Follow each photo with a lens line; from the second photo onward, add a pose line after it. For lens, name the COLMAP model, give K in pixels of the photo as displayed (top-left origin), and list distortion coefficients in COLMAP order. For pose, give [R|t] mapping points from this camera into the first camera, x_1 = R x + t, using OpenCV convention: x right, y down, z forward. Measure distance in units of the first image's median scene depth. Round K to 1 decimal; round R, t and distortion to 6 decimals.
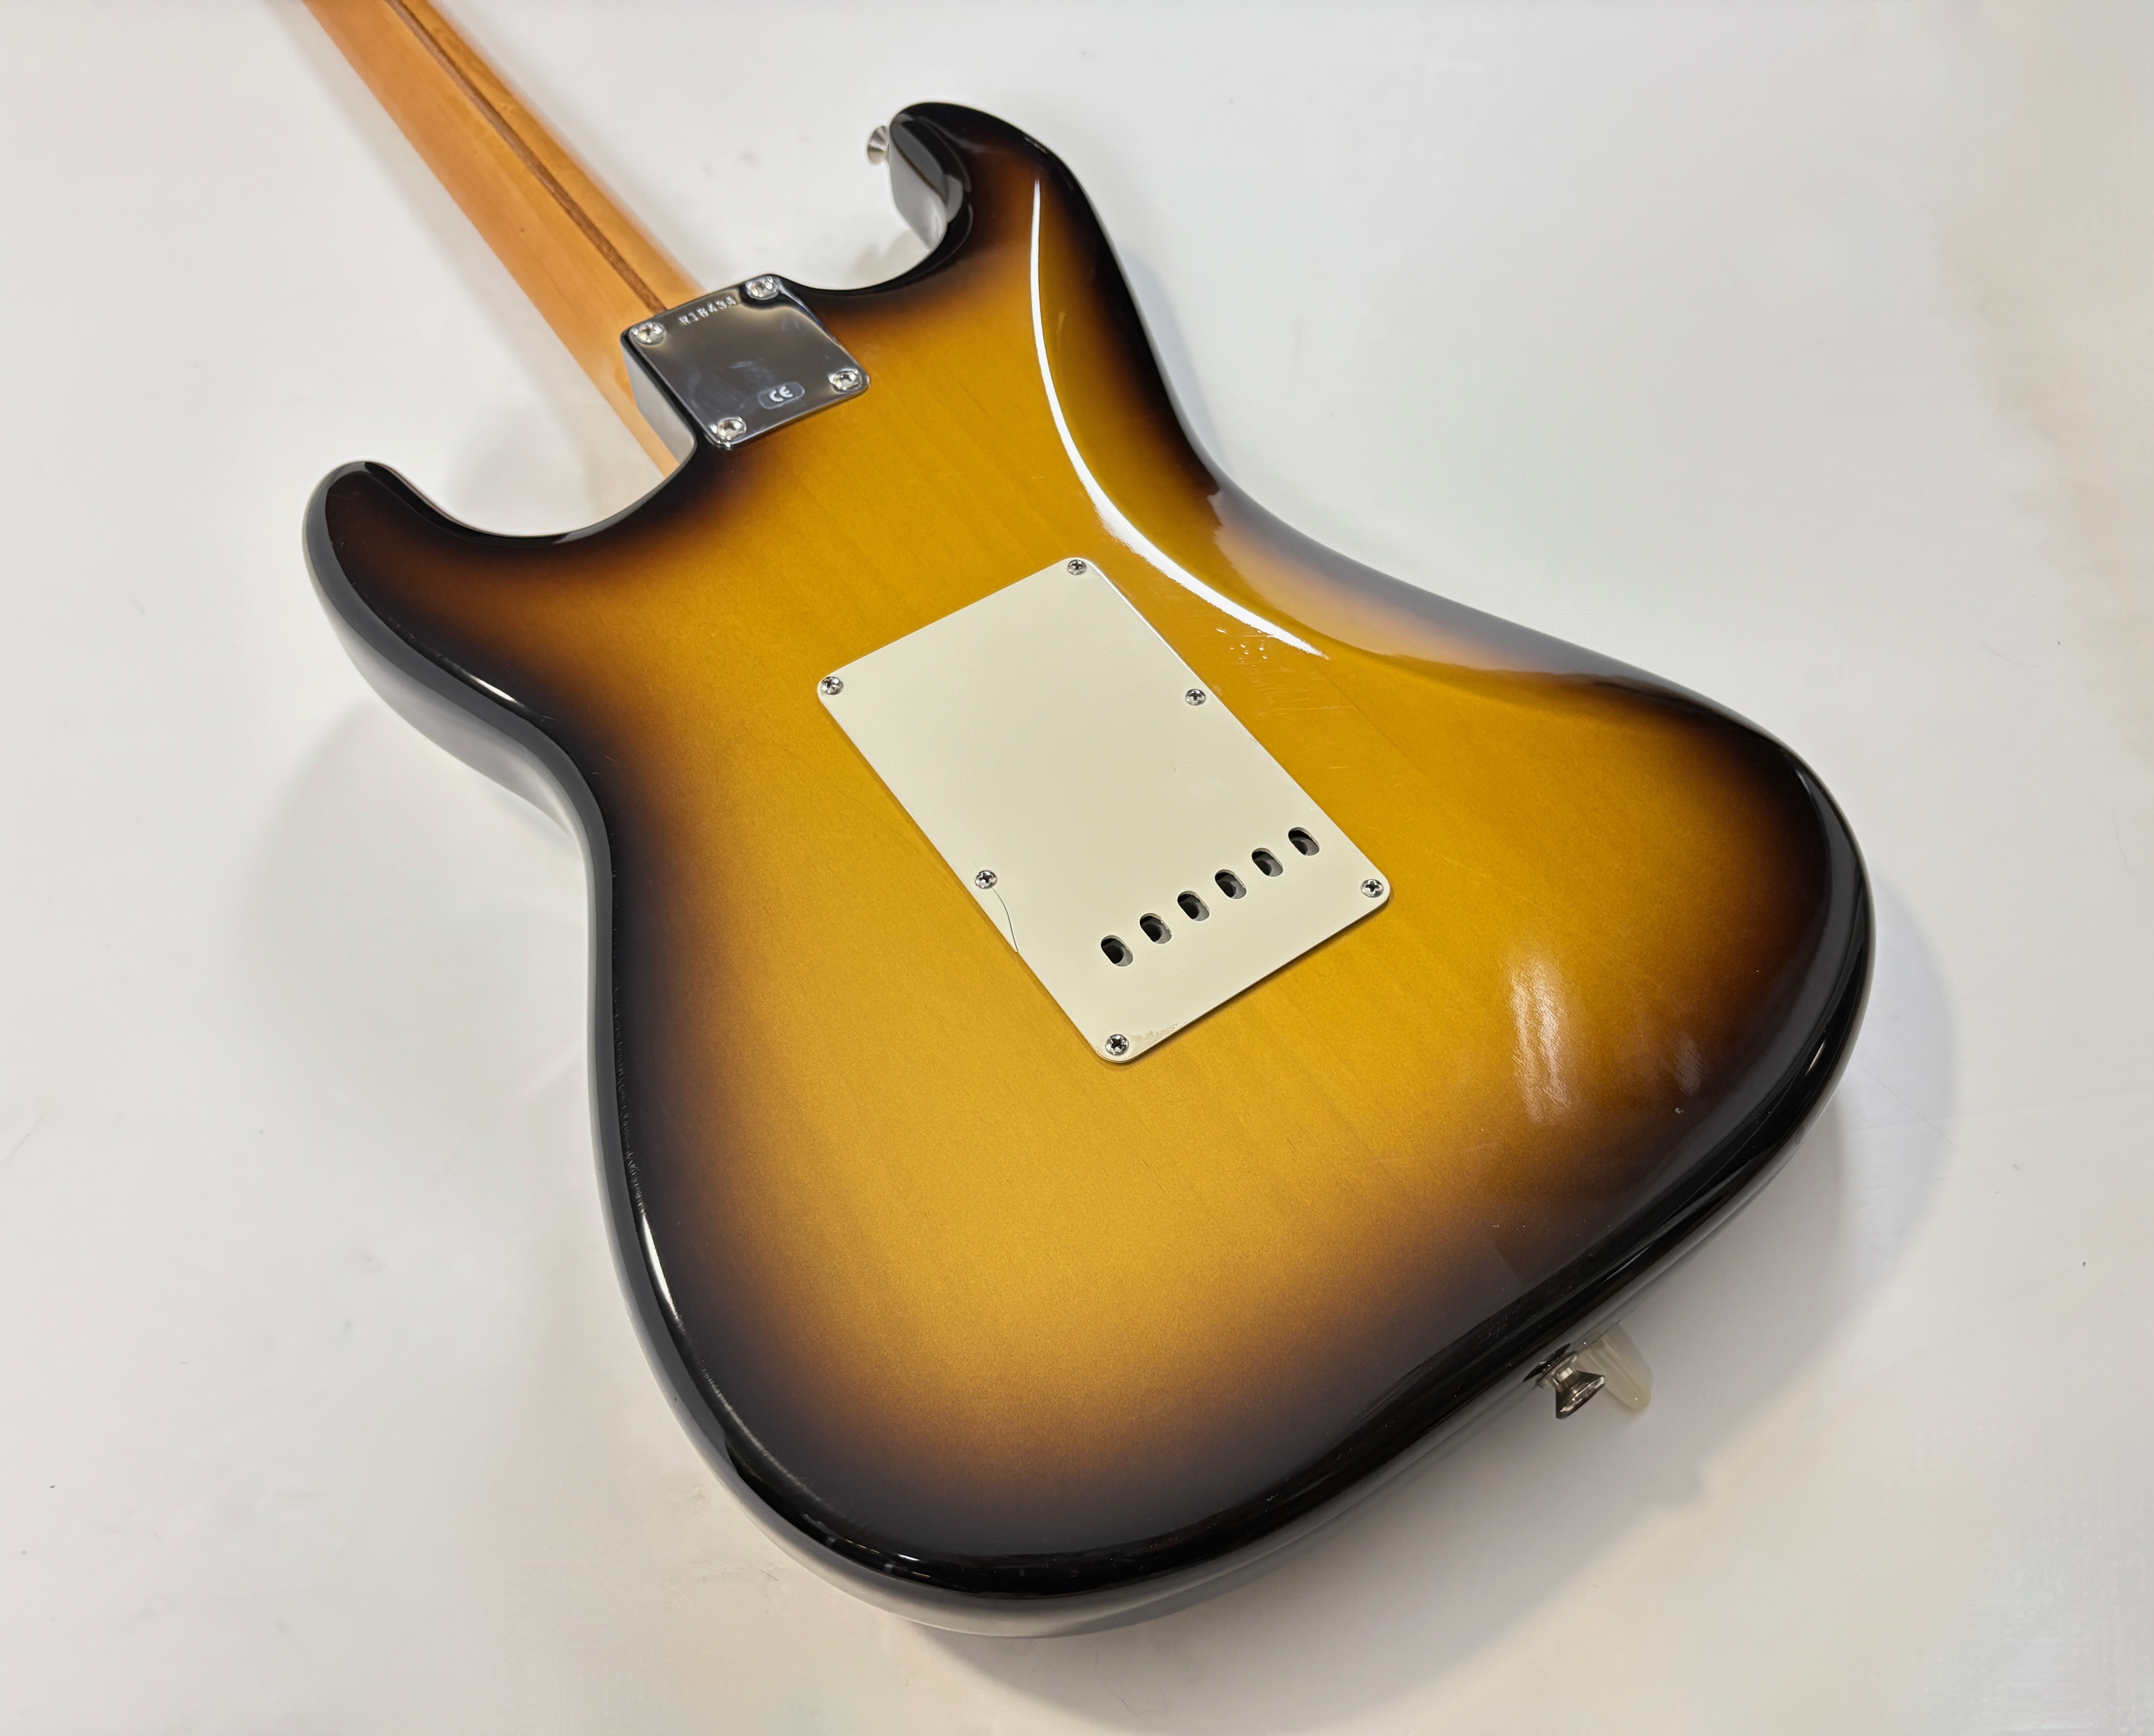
lens RADIAL K [[1784.3, 0, 1088.0], [0, 1784.3, 874.8], [0, 0, 1]] dist [0.045366, -0.036287]
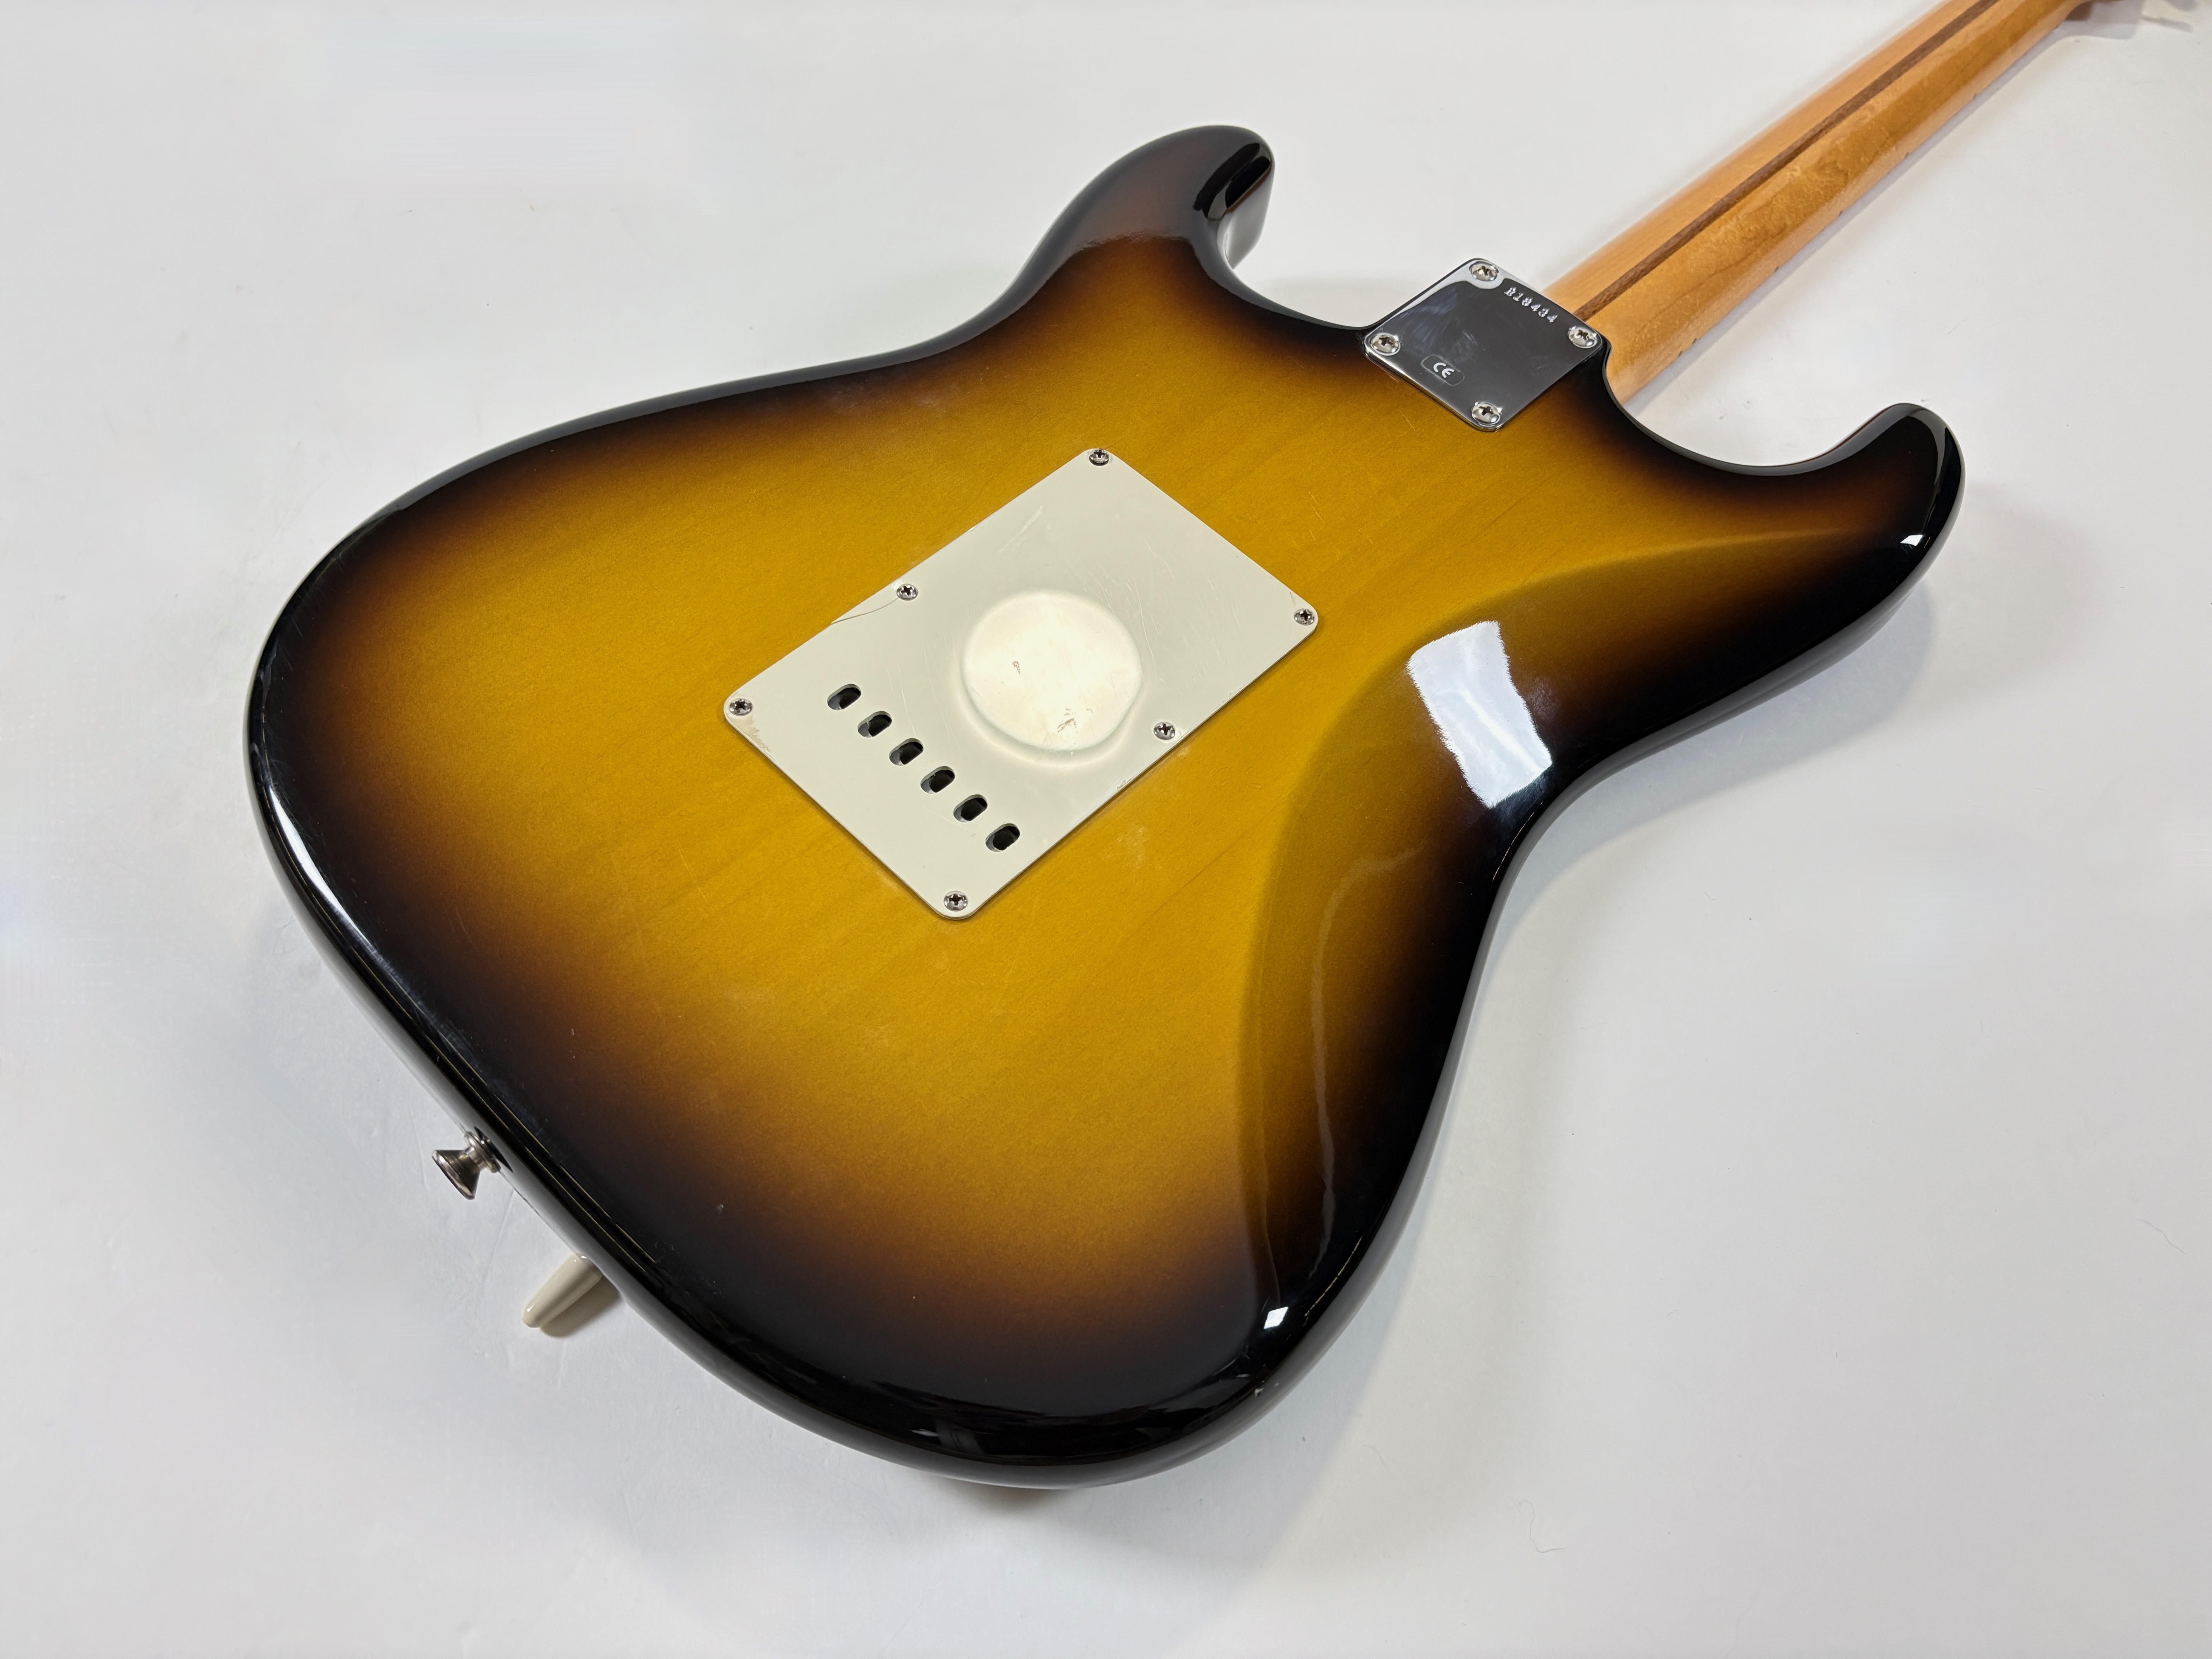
lens RADIAL K [[1668.7, 0, 1110.7], [0, 1668.7, 819.5], [0, 0, 1]] dist [0.031857, -0.038146]
pose [[0.201125, 0.826531, -0.525734, 0.600827], [-0.859737, 0.406165, 0.309650, -0.354011], [0.469470, 0.389714, 0.792289, 0.306393]]
